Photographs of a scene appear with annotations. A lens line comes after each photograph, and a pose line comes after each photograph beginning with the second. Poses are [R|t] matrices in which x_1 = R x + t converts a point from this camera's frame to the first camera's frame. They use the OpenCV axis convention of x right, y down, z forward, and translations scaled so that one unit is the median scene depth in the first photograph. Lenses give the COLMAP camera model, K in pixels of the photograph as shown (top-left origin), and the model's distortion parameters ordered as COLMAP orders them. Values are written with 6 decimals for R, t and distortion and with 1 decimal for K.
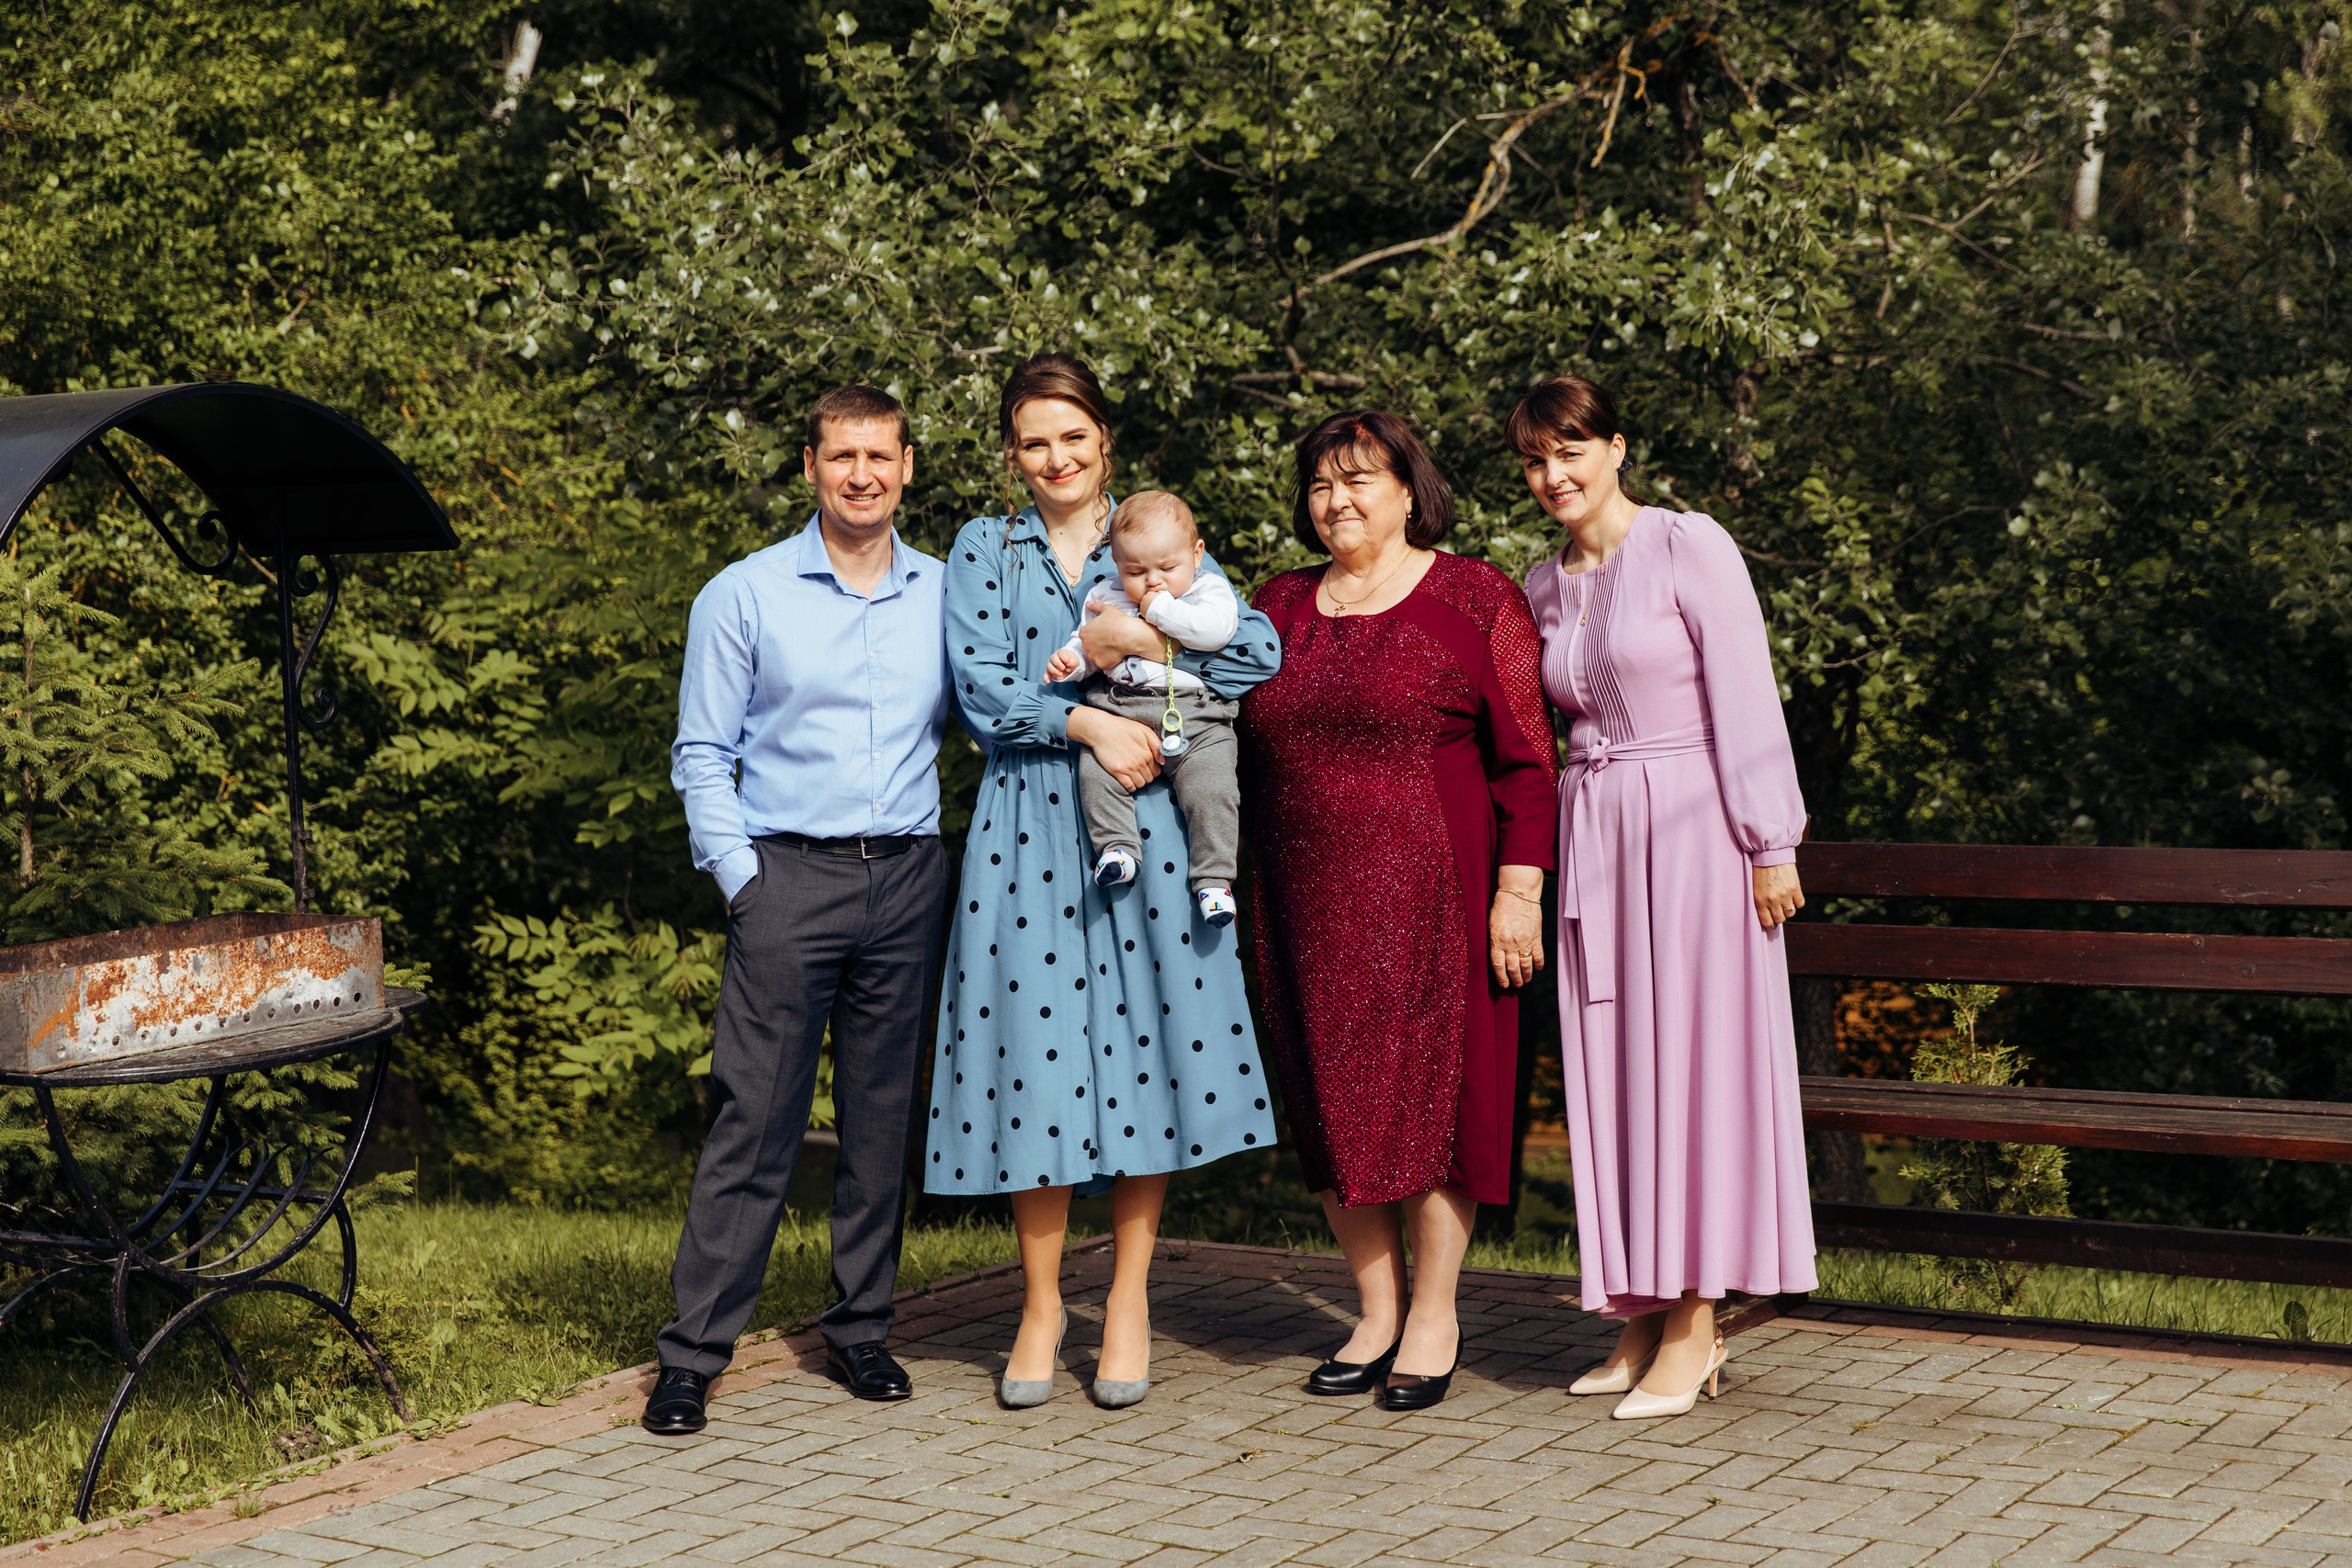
lens RADIAL K [[4198.9, 0, 1176.0], [0, 4198.9, 784.0], [0, 0, 1]] dist [-0.096416, 0.165710]
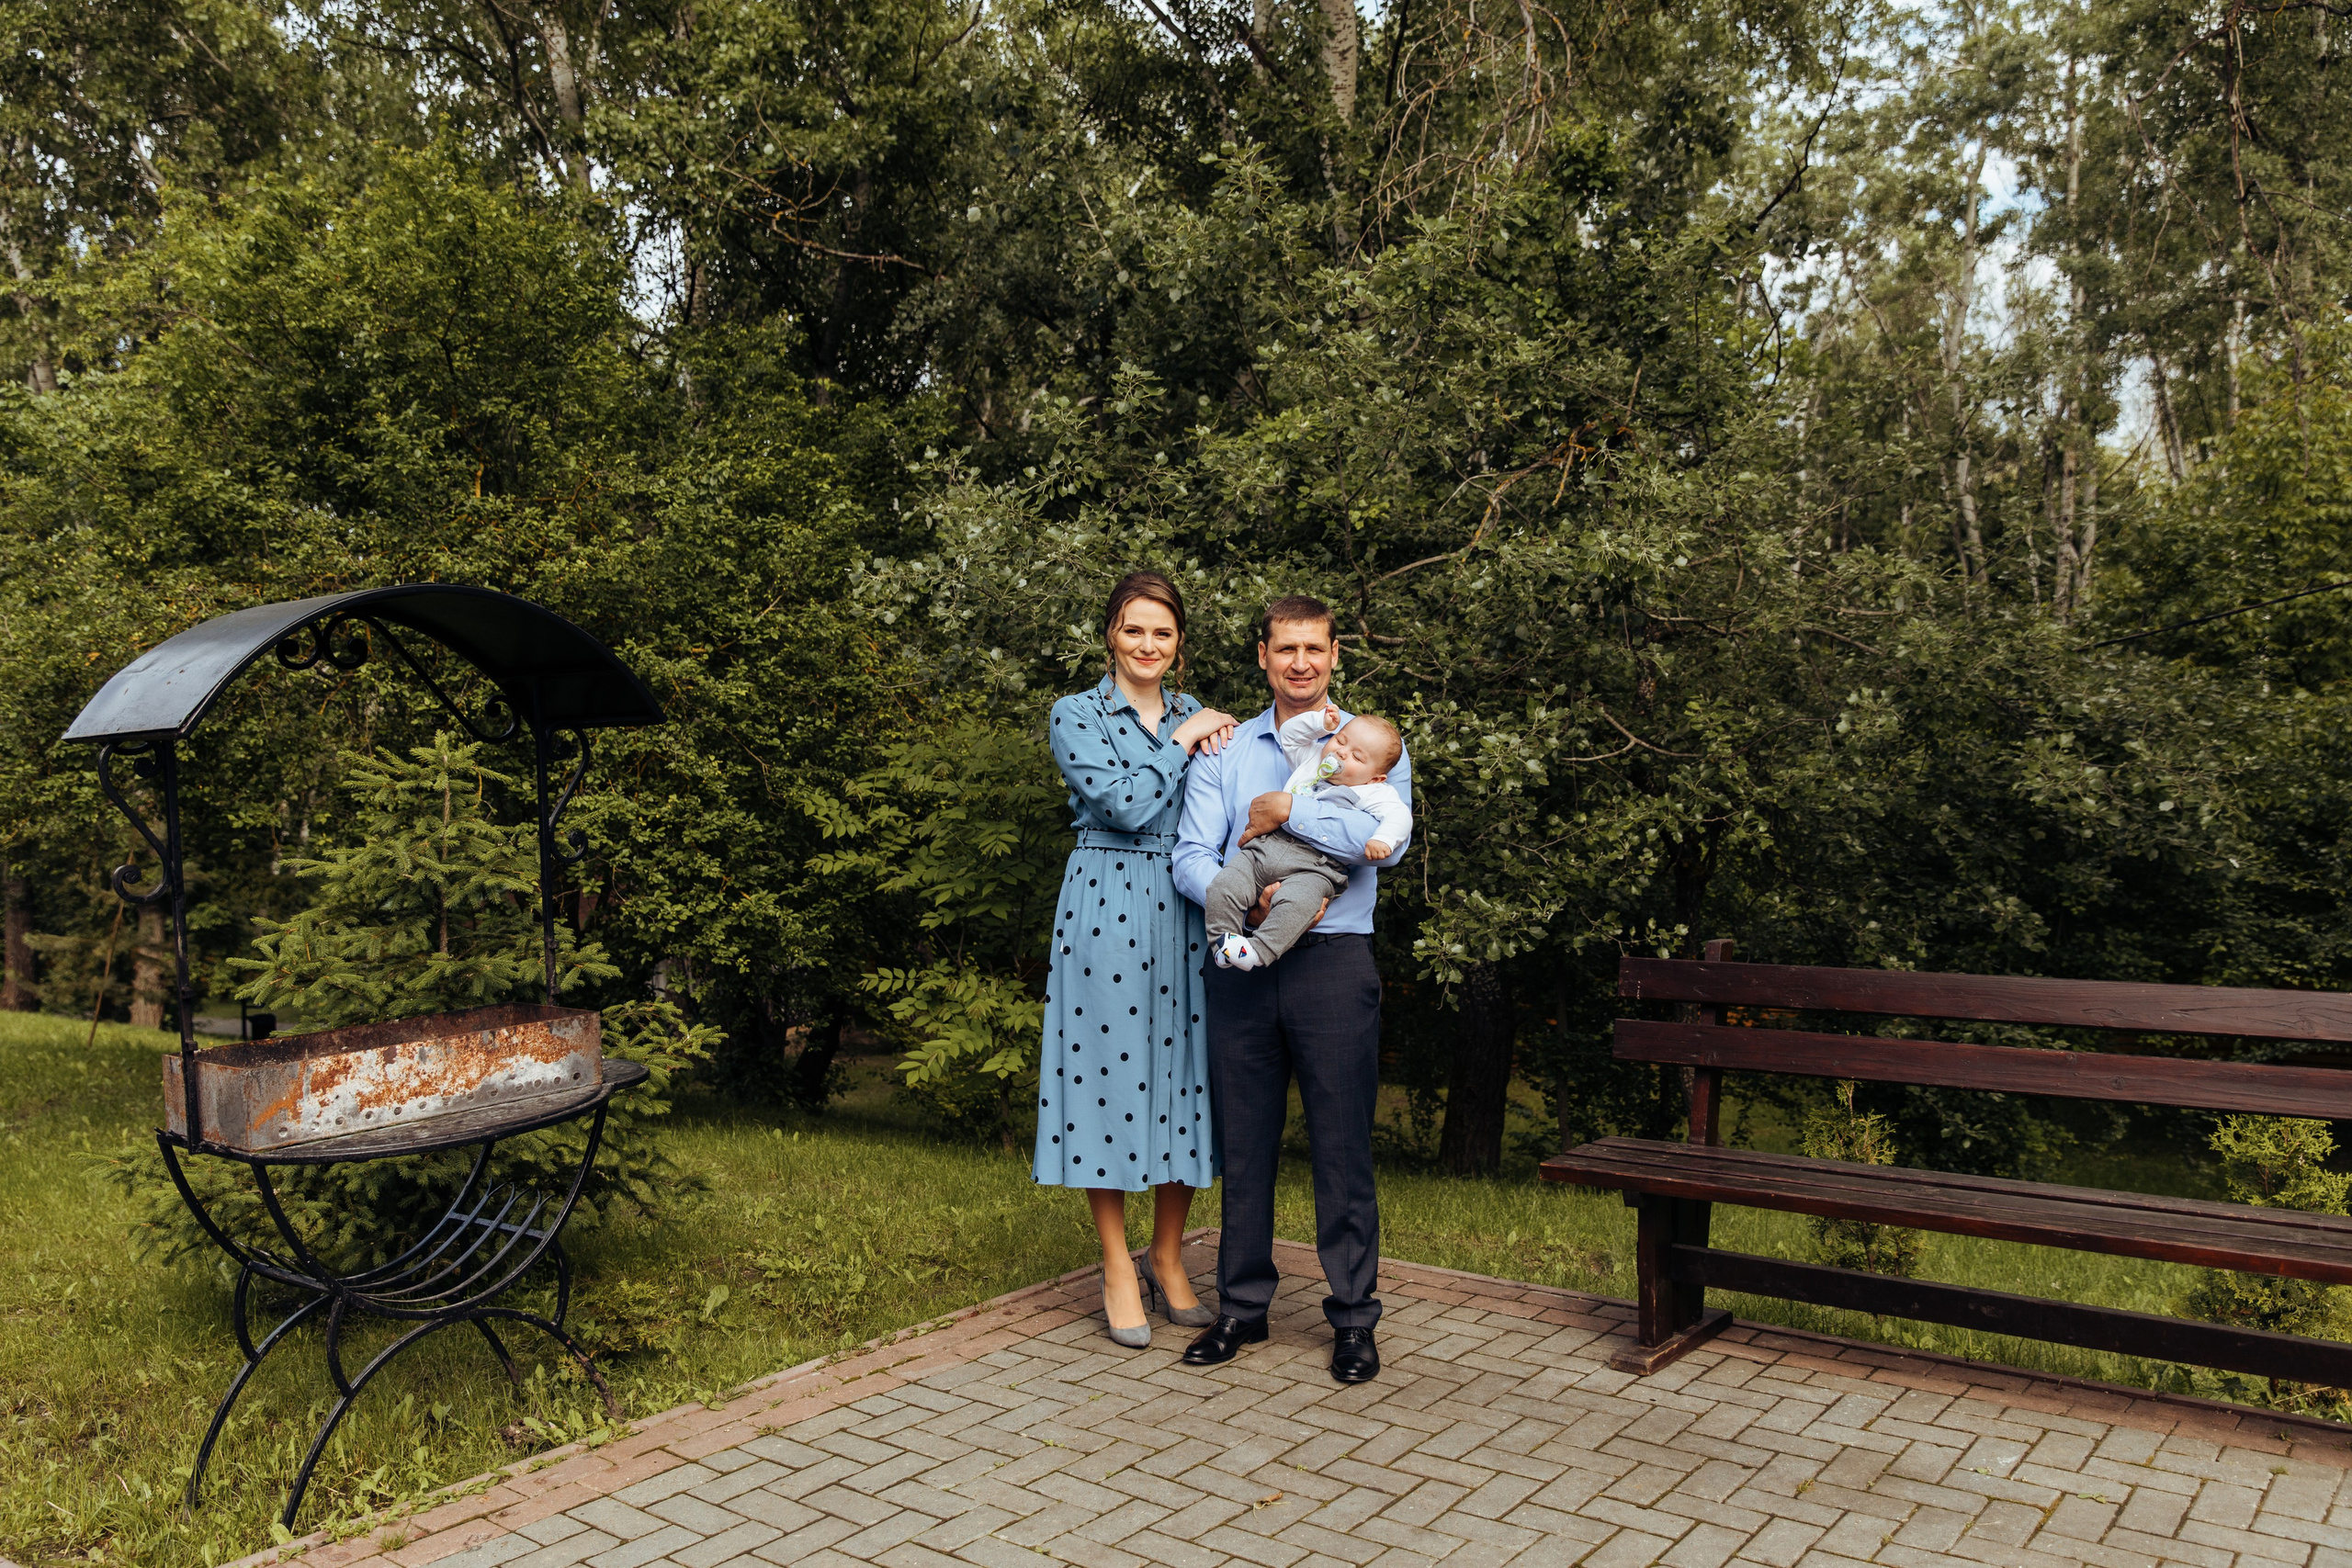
lens RADIAL K [[1901.2, 0, 1164.9], [0, 1901.2, 777.4], [0, 0, 1]] dist [-0.014493, -0.001864]
pose [[0.995567, 0.008160, -0.093696, 0.024632], [-0.012512, 0.998865, -0.045949, -0.010799], [0.093215, 0.046918, 0.994540, 0.310722]]
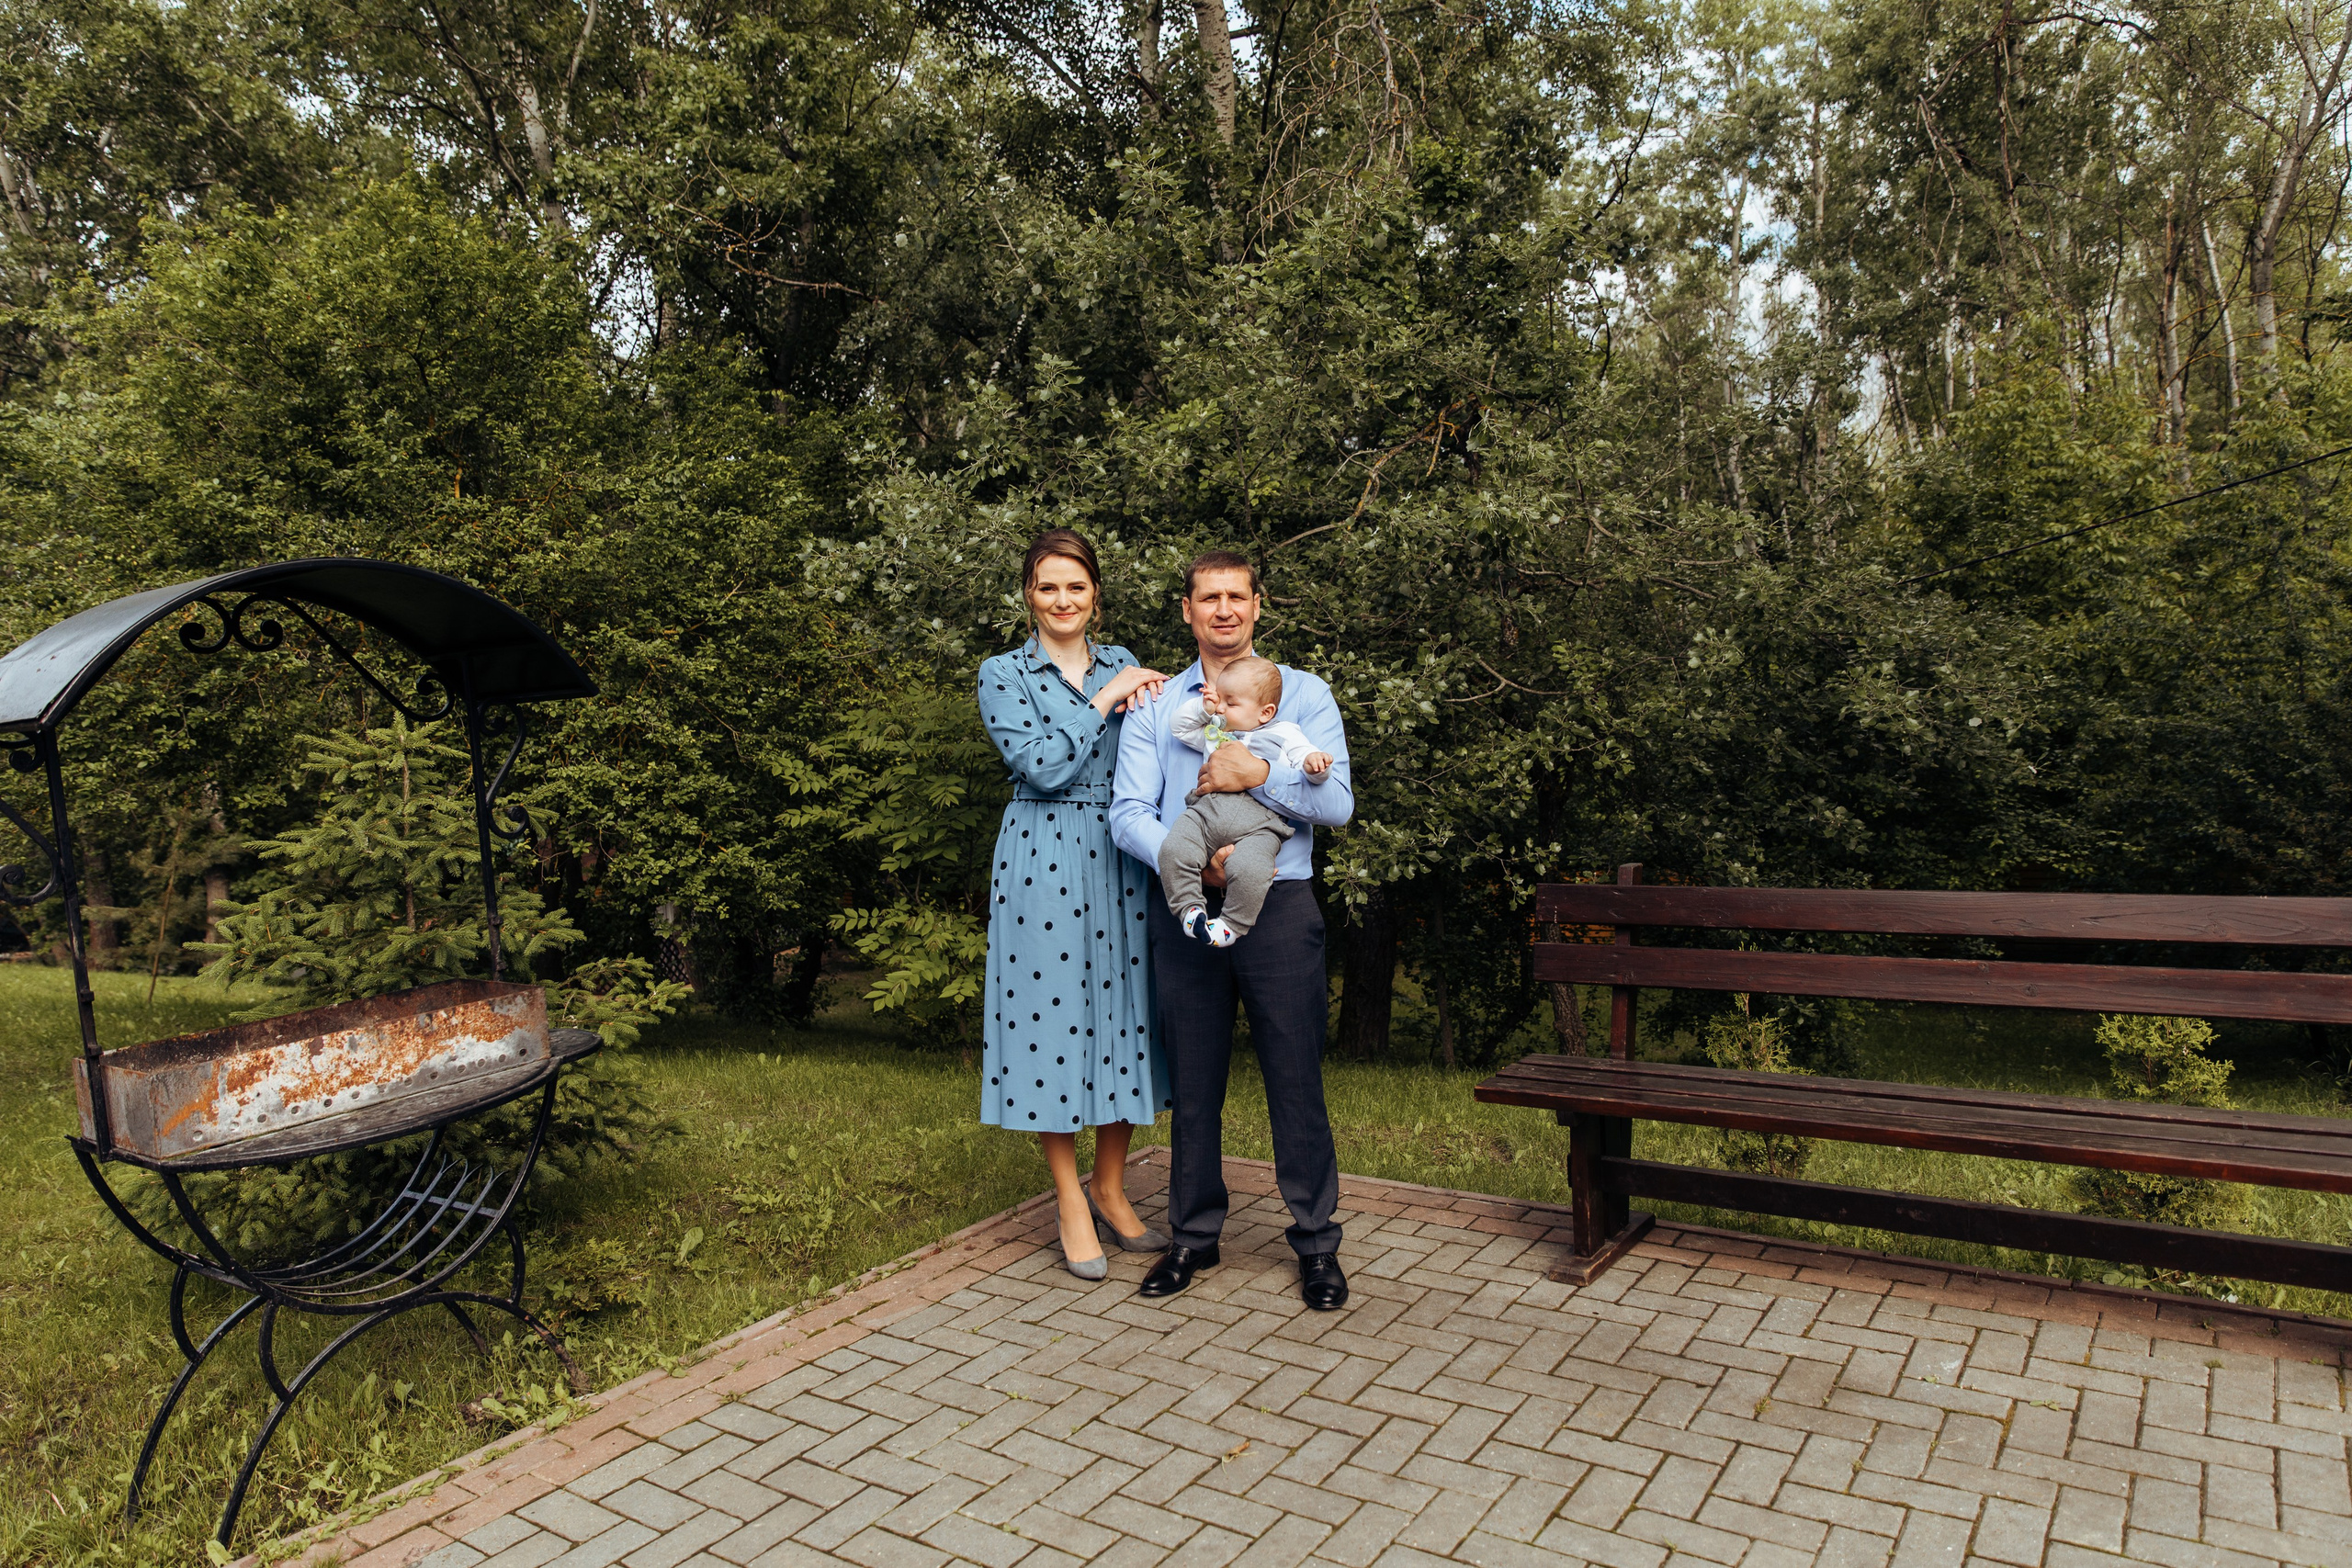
lens RADIAL K [[1540.0, 0, 1176.0], [0, 1540.0, 784.0], [0, 0, 1]] dist [0.001753, -0.001943]
pose [[0.998911, -0.028081, -0.037248, 0.014943], [0.027764, 0.999574, -0.008997, -0.014443], [0.037485, 0.007953, 0.999266, 0.381860]]
